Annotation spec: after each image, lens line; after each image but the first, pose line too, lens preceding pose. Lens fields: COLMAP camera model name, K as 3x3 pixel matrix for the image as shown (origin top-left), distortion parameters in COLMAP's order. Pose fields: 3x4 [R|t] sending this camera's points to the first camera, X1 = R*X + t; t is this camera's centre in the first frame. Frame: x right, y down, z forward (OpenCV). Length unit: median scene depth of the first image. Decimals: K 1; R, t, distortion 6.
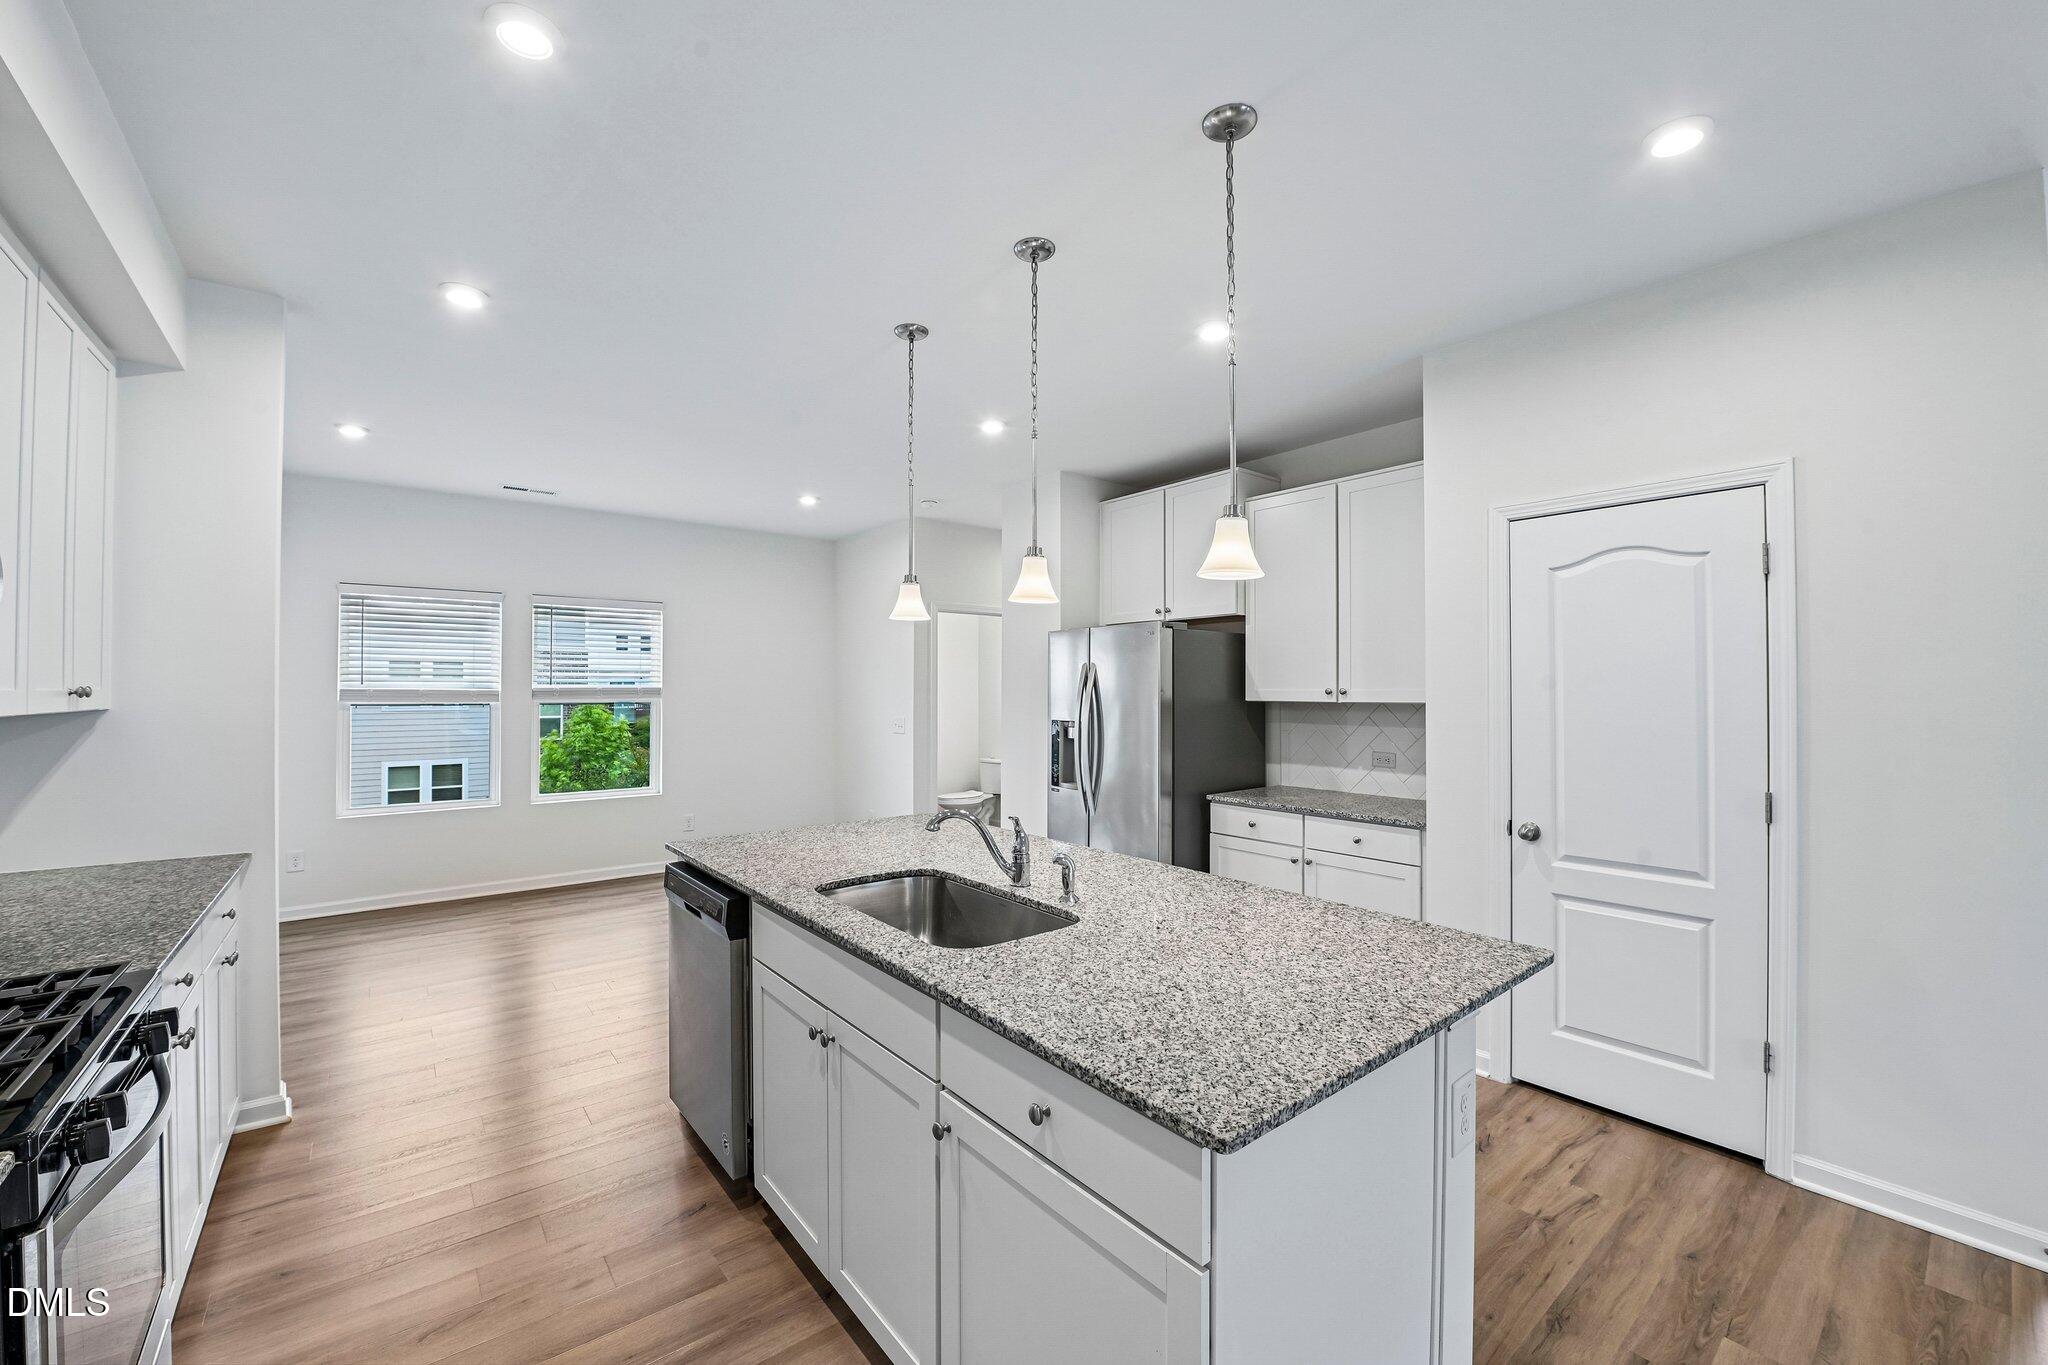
lens RADIAL K [[812.0, 0, 1036.4], [0, 812.0, 684.4], [0, 0, 1]] dist [-0.018189, -0.000109]
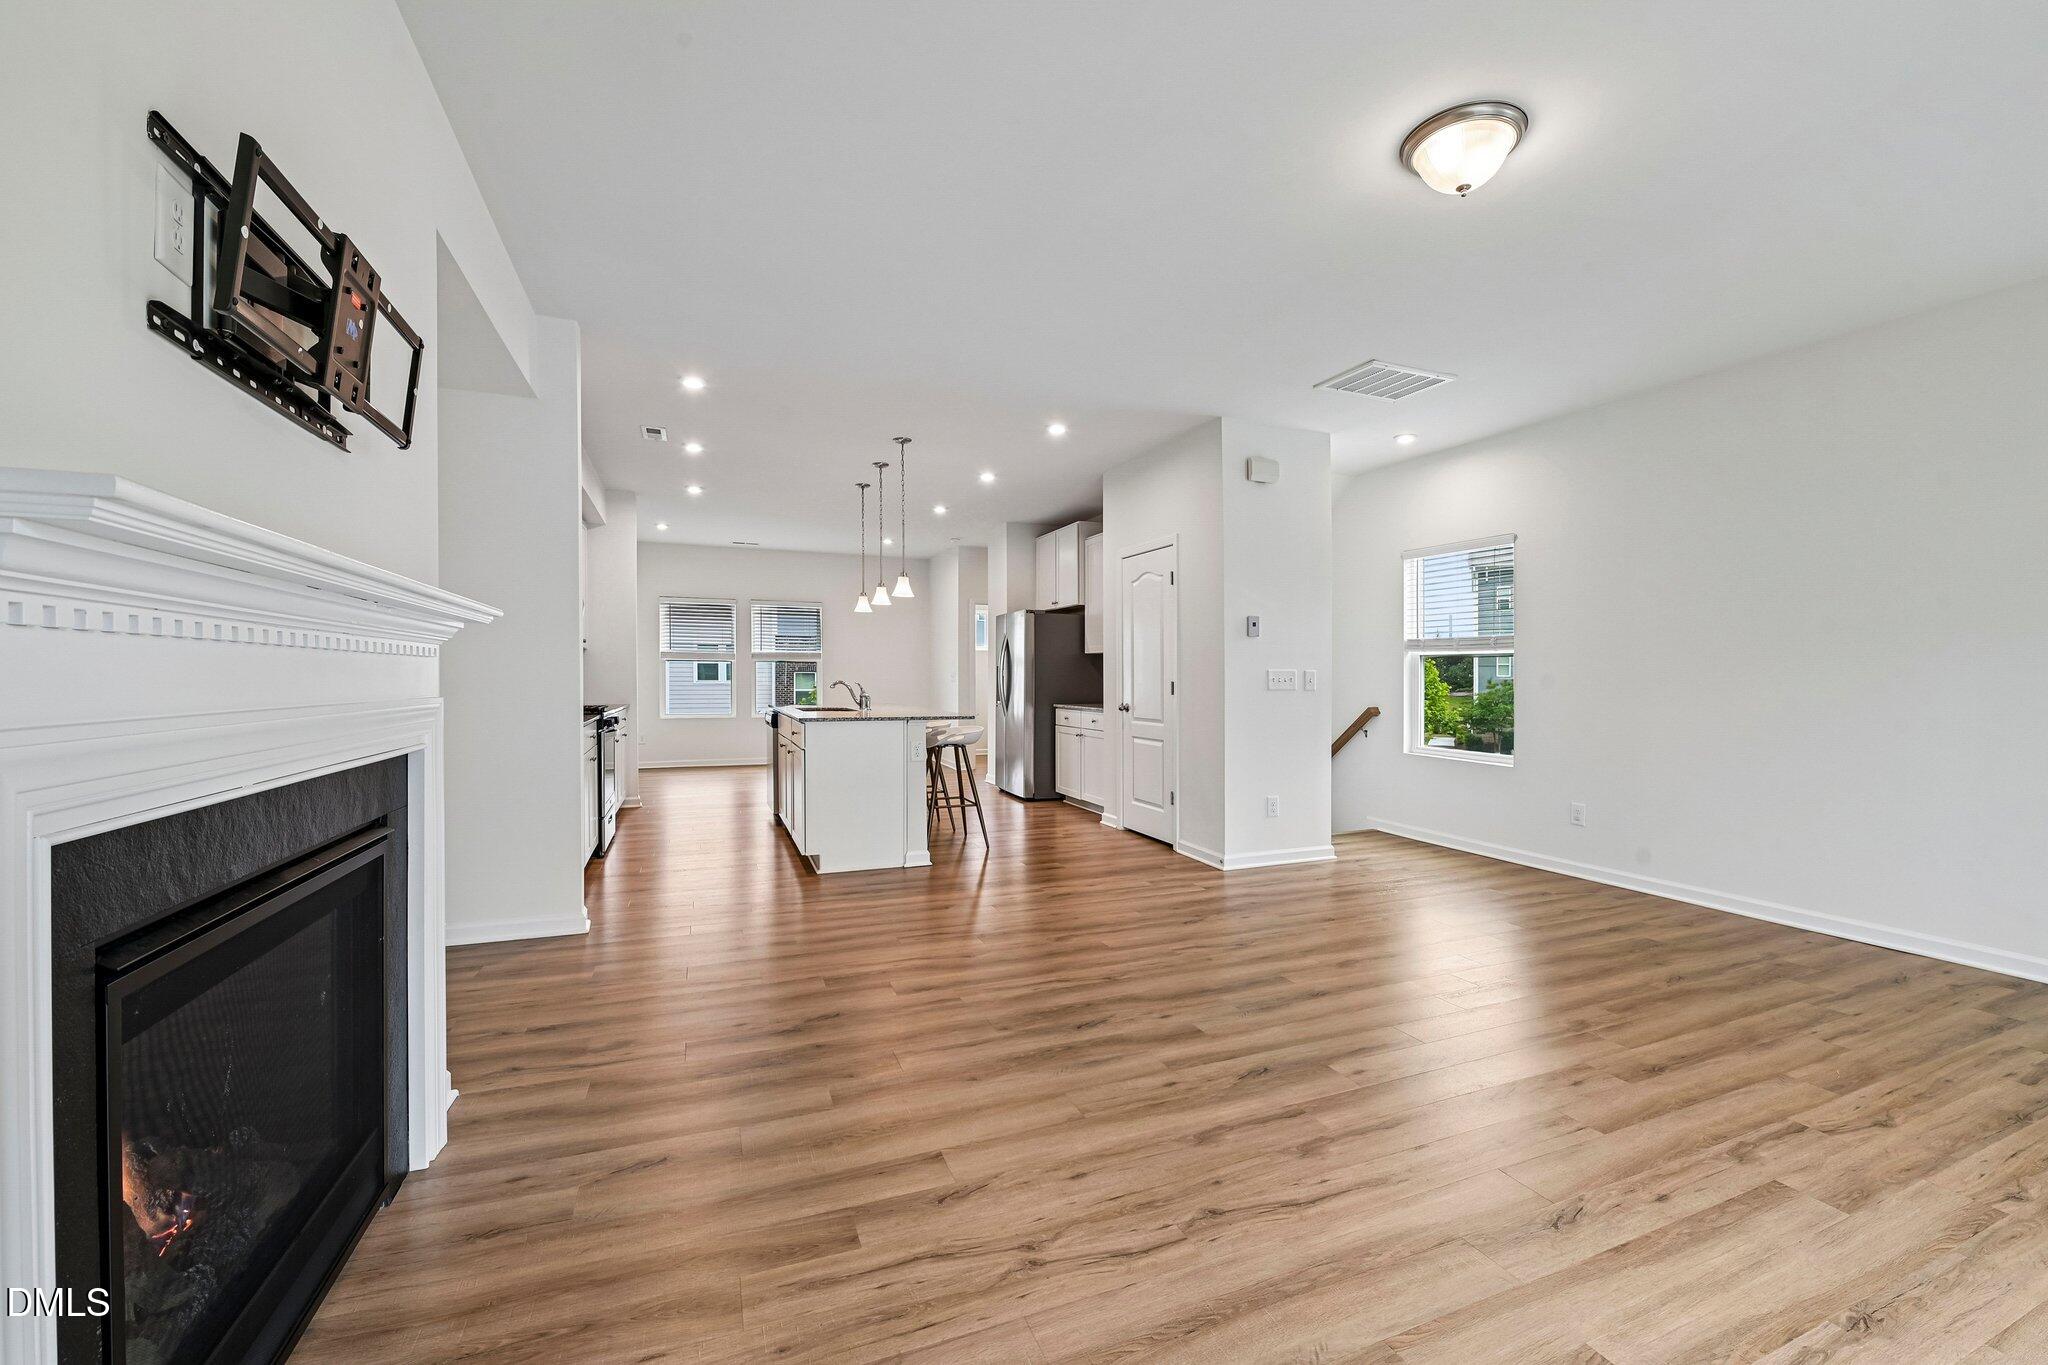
lens RADIAL K [[812.0, 0, 1036.4], [0, 812.0, 684.4], [0, 0, 1]] dist [-0.018189, -0.000109]
pose [[0.958060, 0.005694, -0.286512, 0.757334], [-0.001711, 0.999898, 0.014149, 0.072478], [0.286563, -0.013065, 0.957972, -0.826083]]
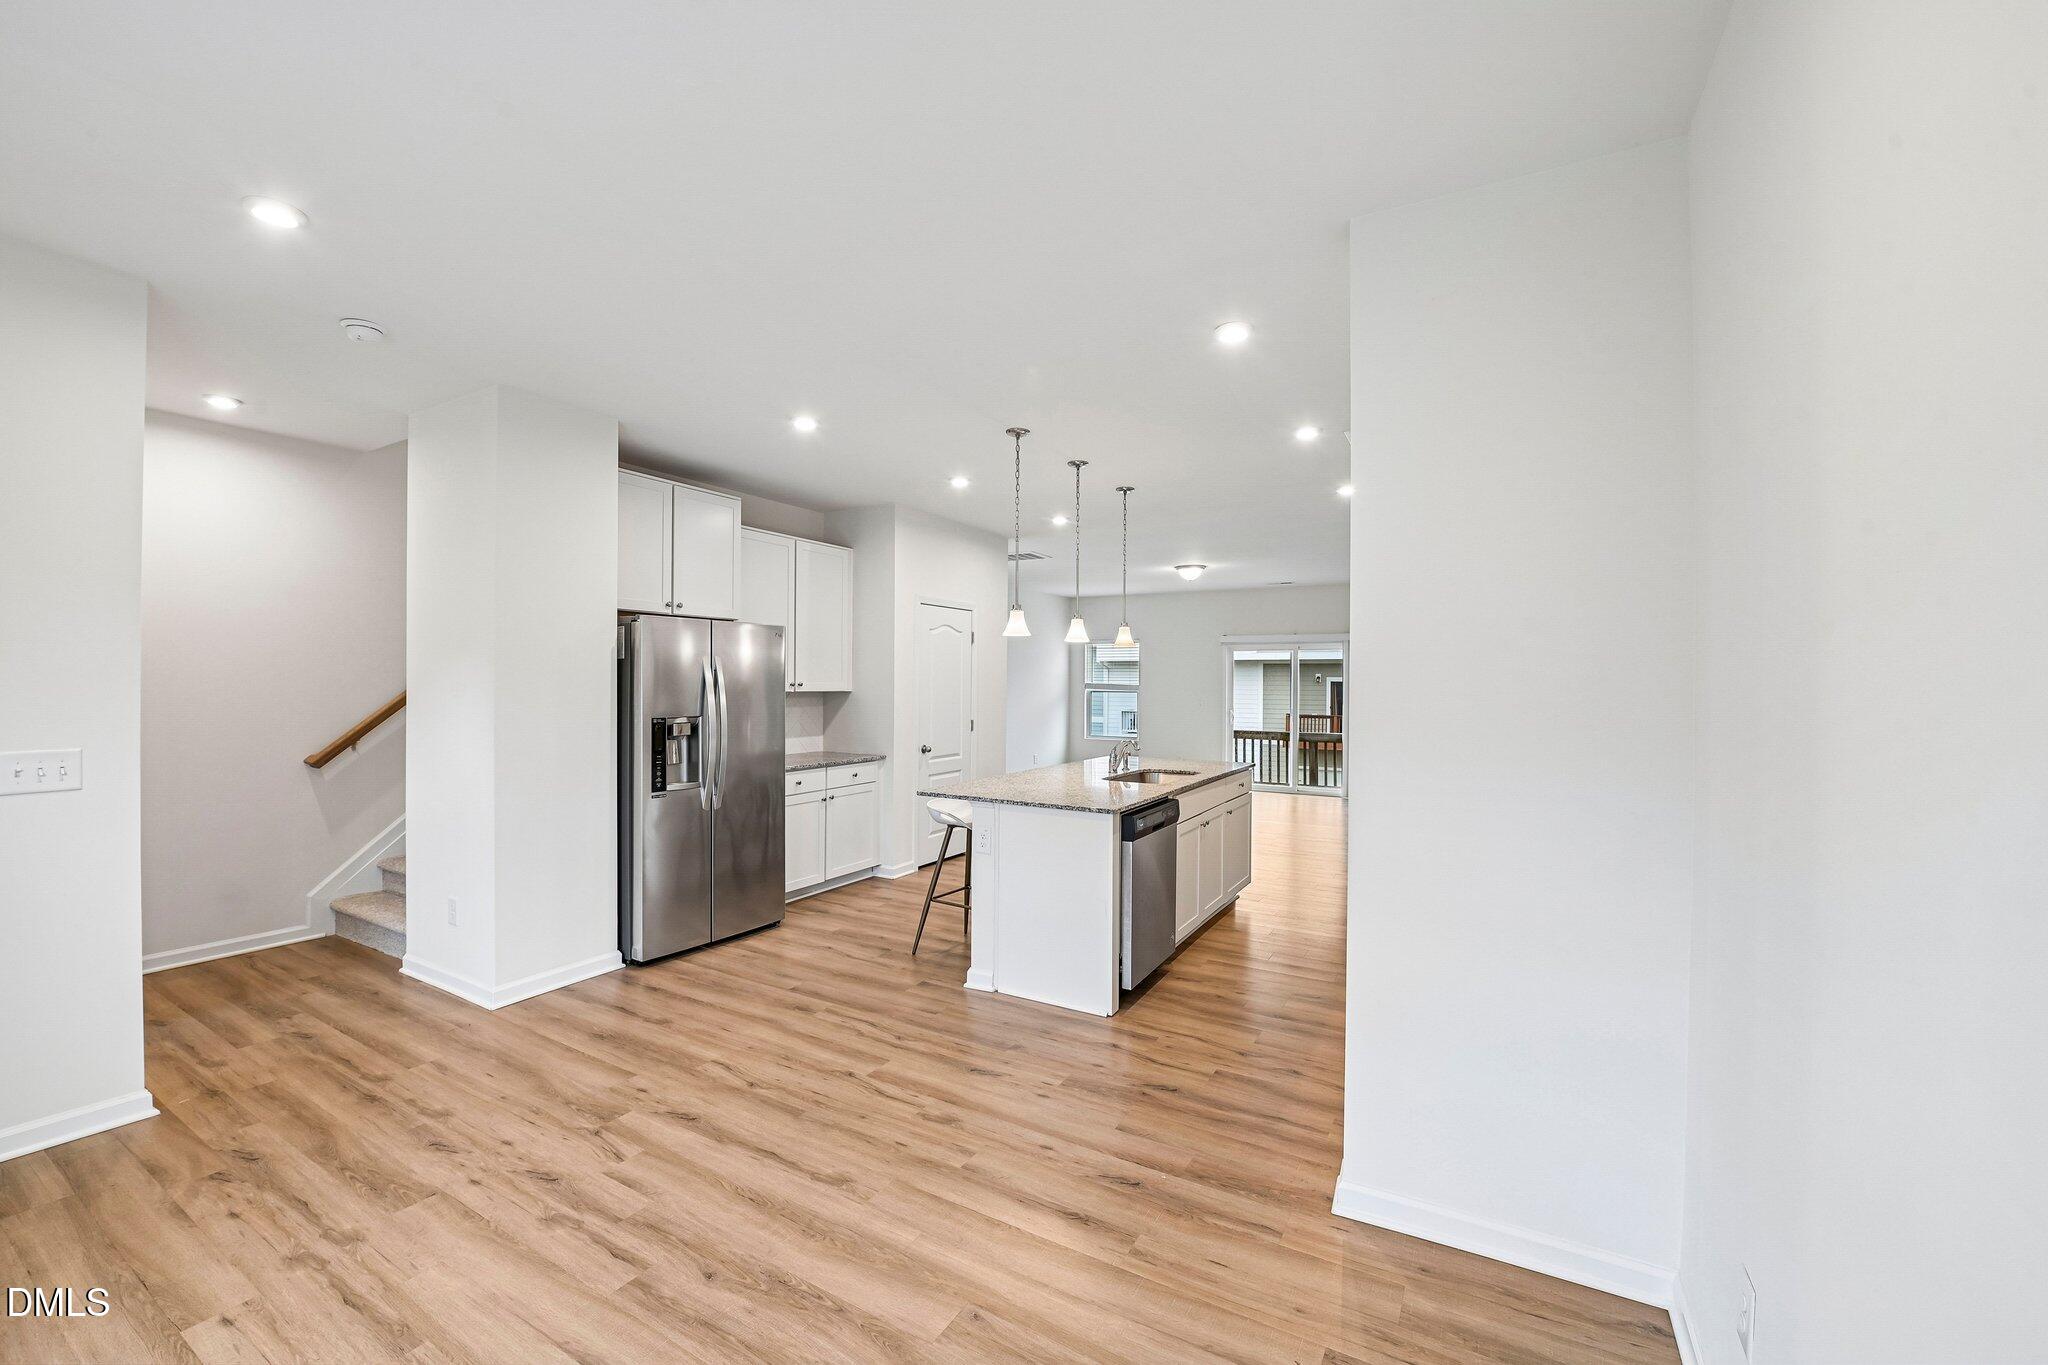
lens RADIAL K [[812.0, 0, 1036.4], [0, 812.0, 684.4], [0, 0, 1]] dist [-0.018189, -0.000109]
pose [[-0.356495, -0.002858, 0.934293, -1.171144], [-0.009285, 0.999957, -0.000484, 0.006554], [-0.934251, -0.008847, -0.356506, 1.146921]]
